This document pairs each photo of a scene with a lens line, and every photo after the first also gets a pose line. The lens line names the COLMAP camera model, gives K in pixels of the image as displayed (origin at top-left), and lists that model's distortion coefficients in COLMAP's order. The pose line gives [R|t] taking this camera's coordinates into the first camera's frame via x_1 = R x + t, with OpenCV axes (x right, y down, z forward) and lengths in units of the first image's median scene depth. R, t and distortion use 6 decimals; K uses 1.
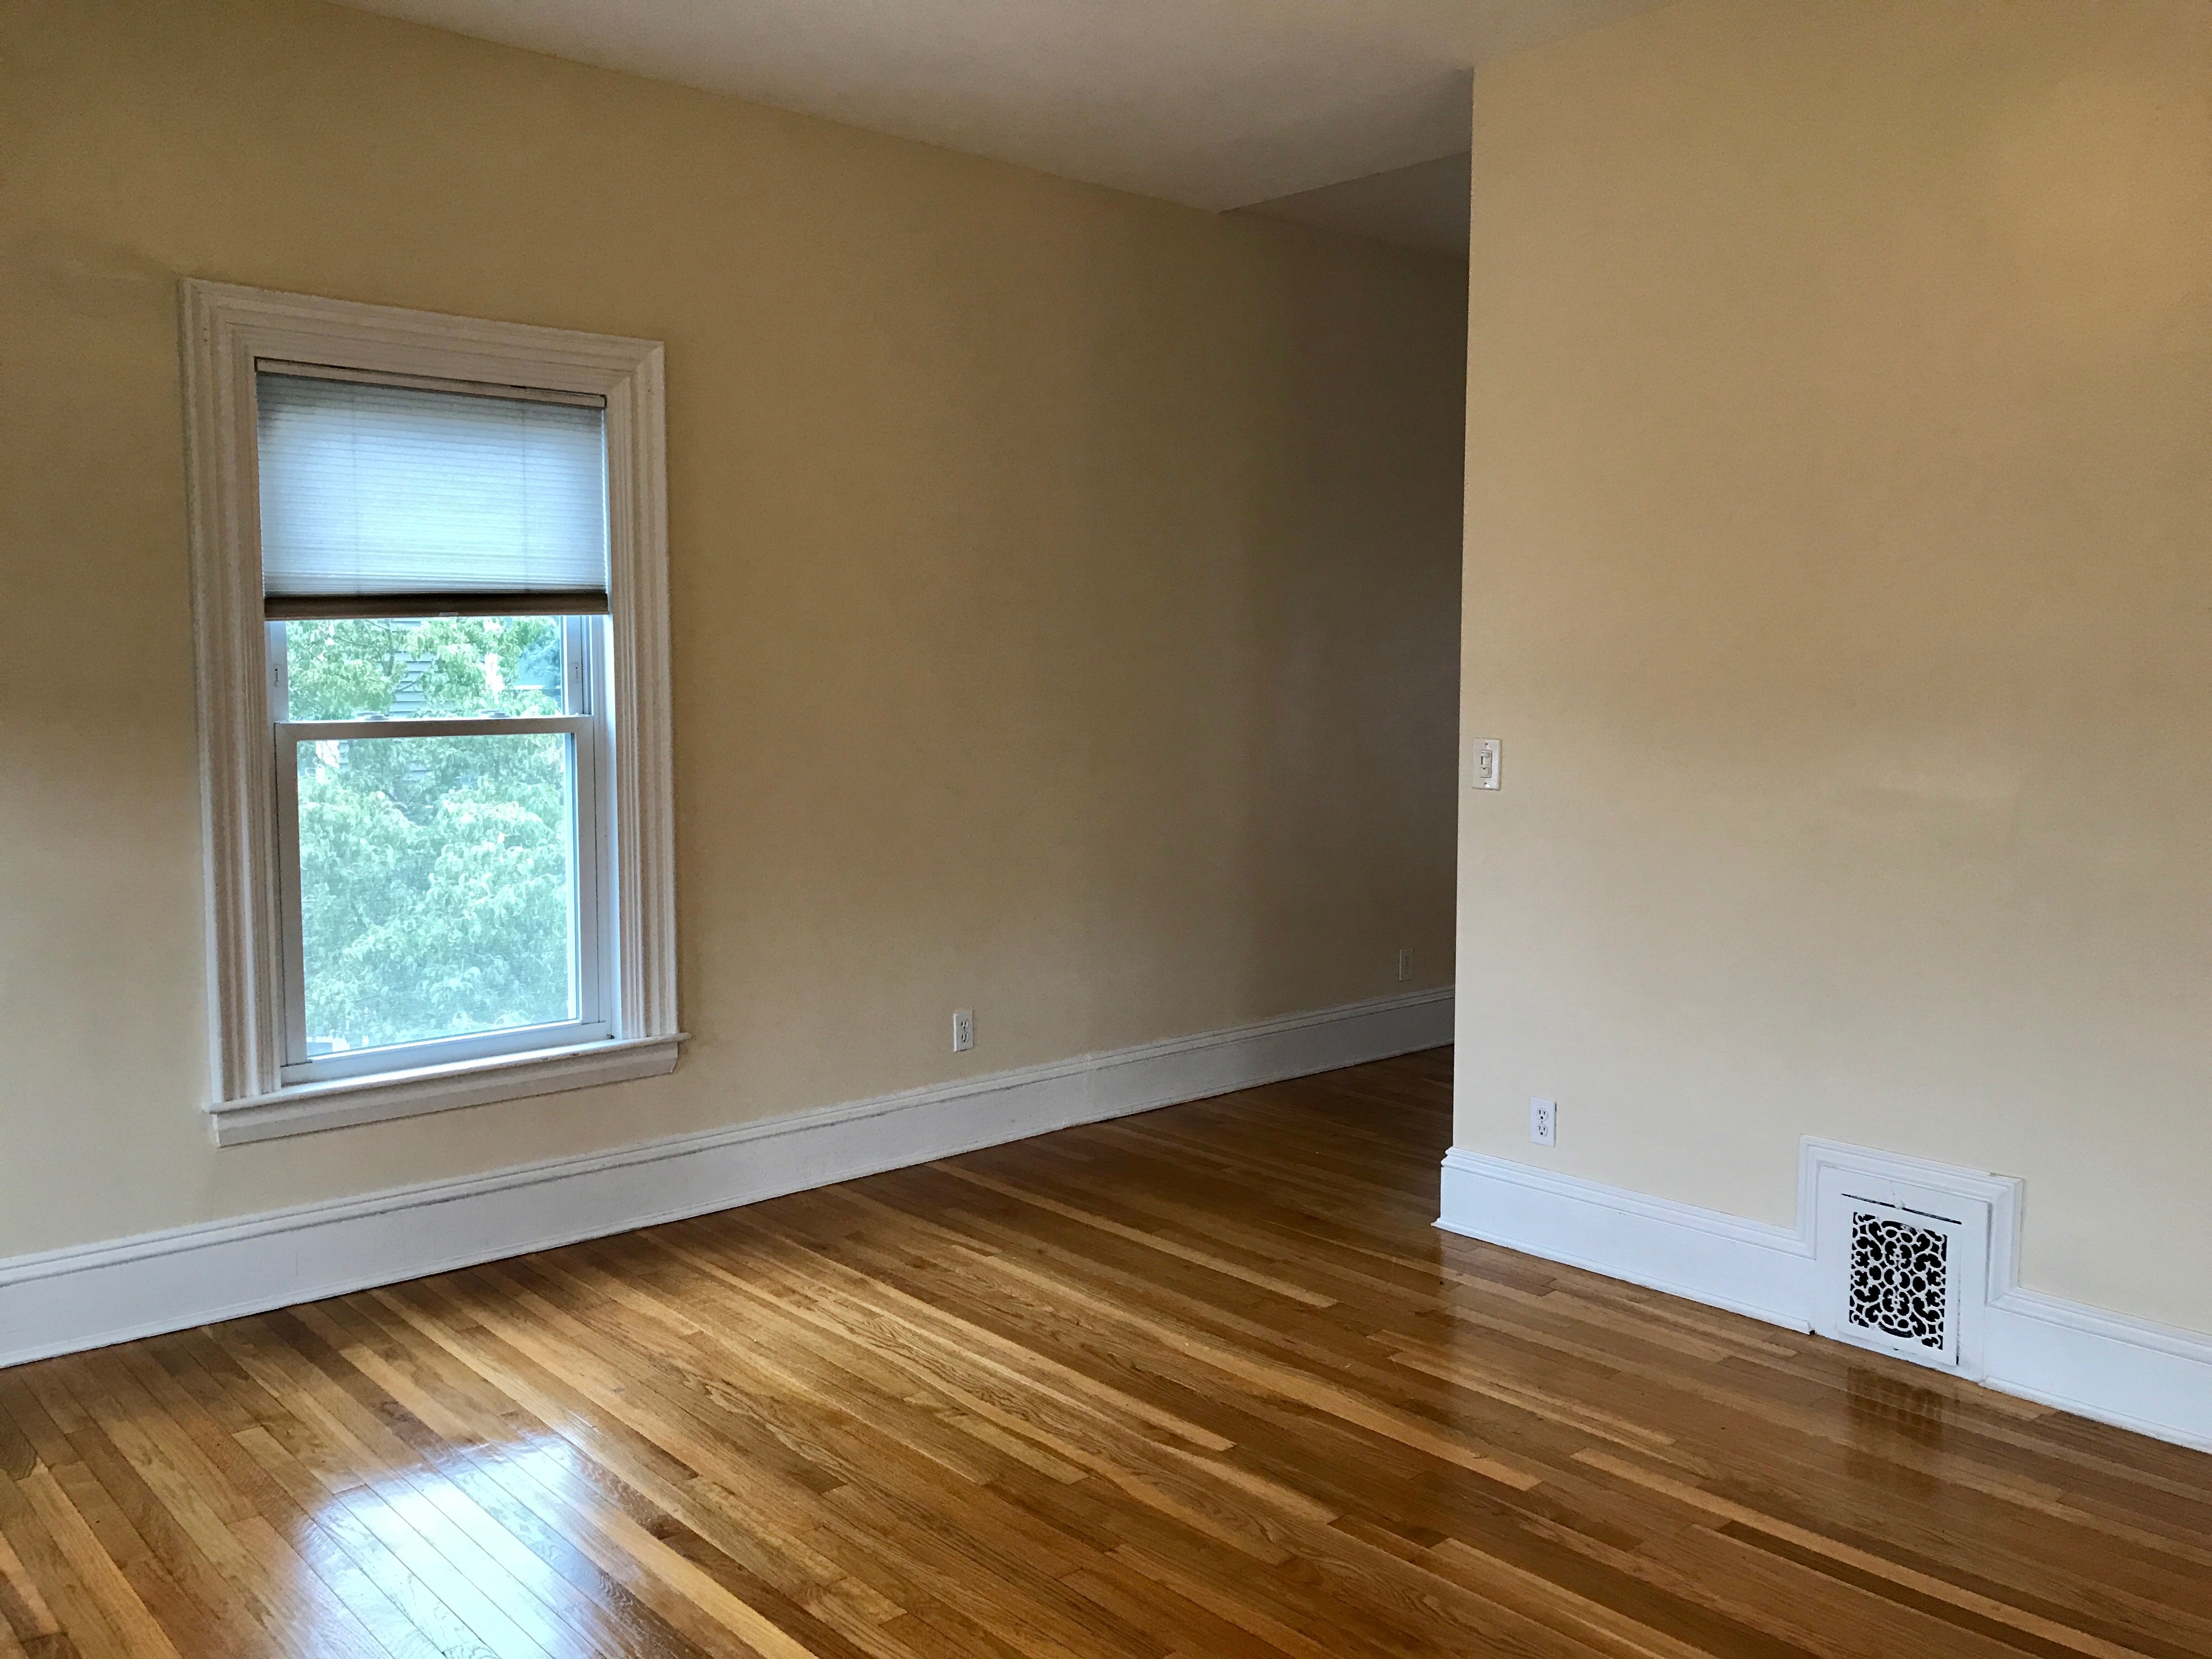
lens RADIAL K [[1833.5, 0, 1106.0], [0, 1833.5, 829.5], [0, 0, 1]] dist [0.013960, 0.015542]
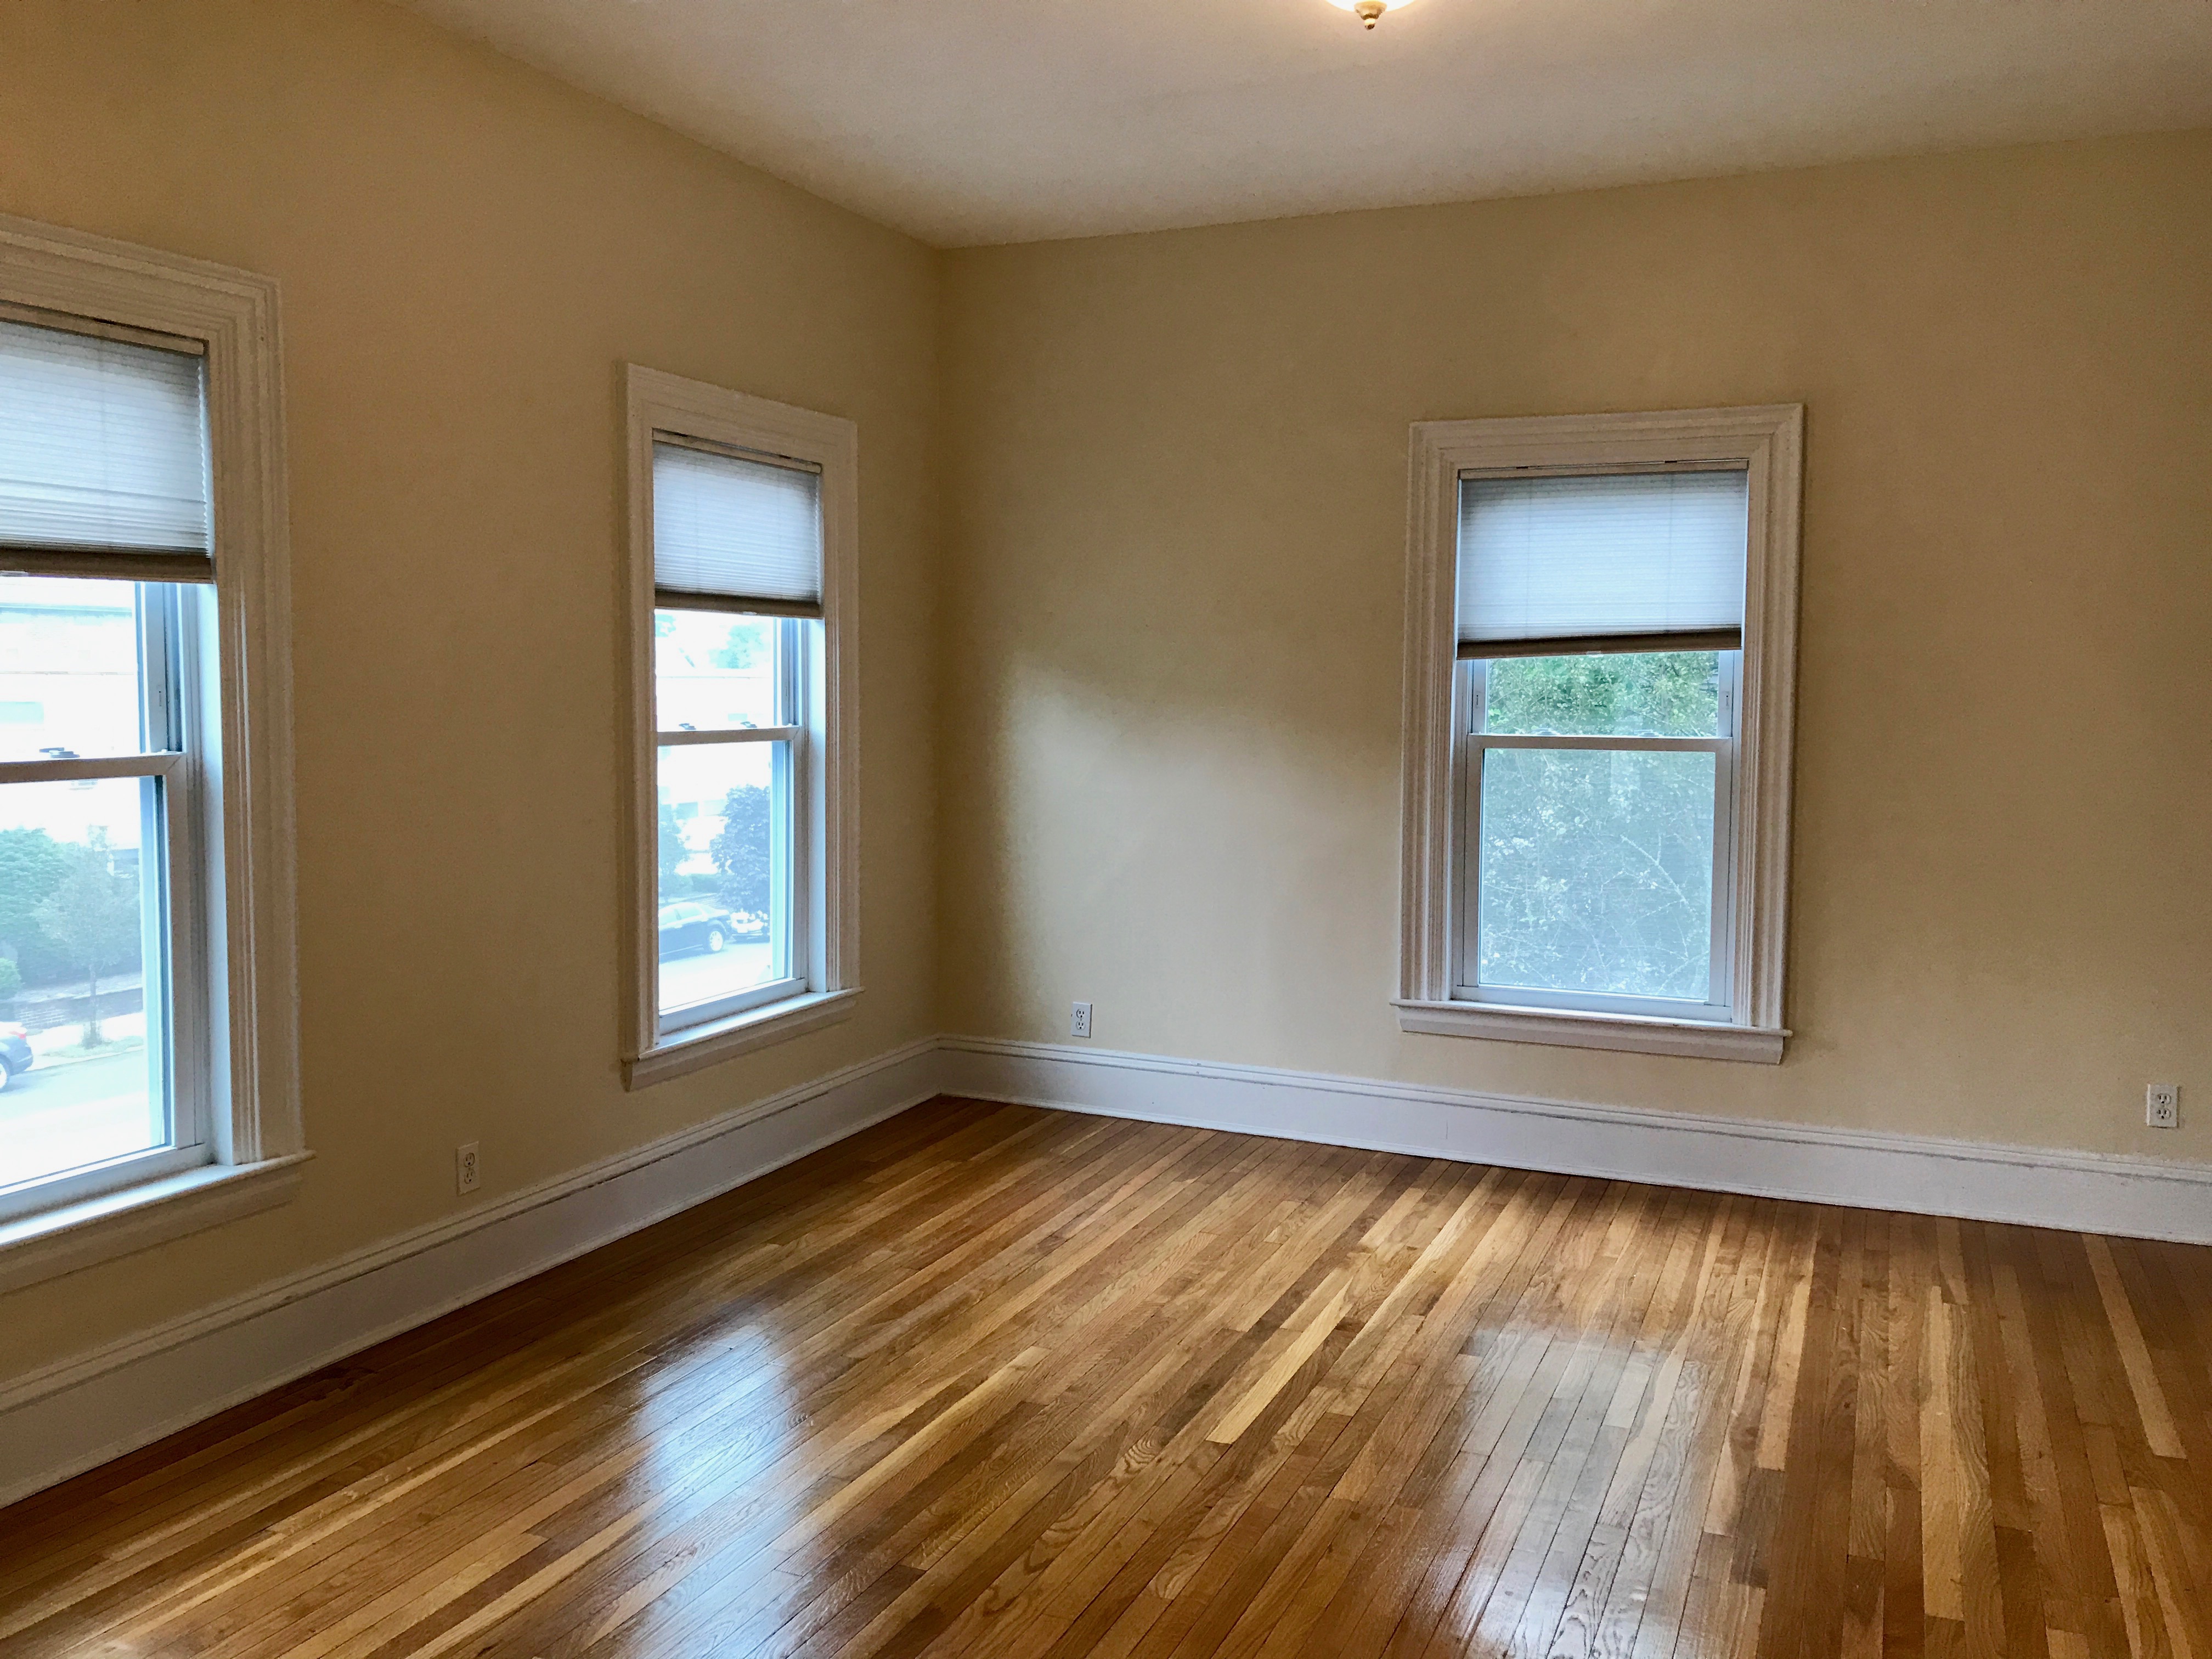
lens RADIAL K [[1833.5, 0, 1106.0], [0, 1833.5, 829.5], [0, 0, 1]] dist [0.013960, 0.015542]
pose [[0.419581, 0.074753, -0.904634, 0.654113], [-0.093023, 0.994897, 0.039067, -0.014698], [0.902939, 0.067760, 0.424394, 0.177958]]
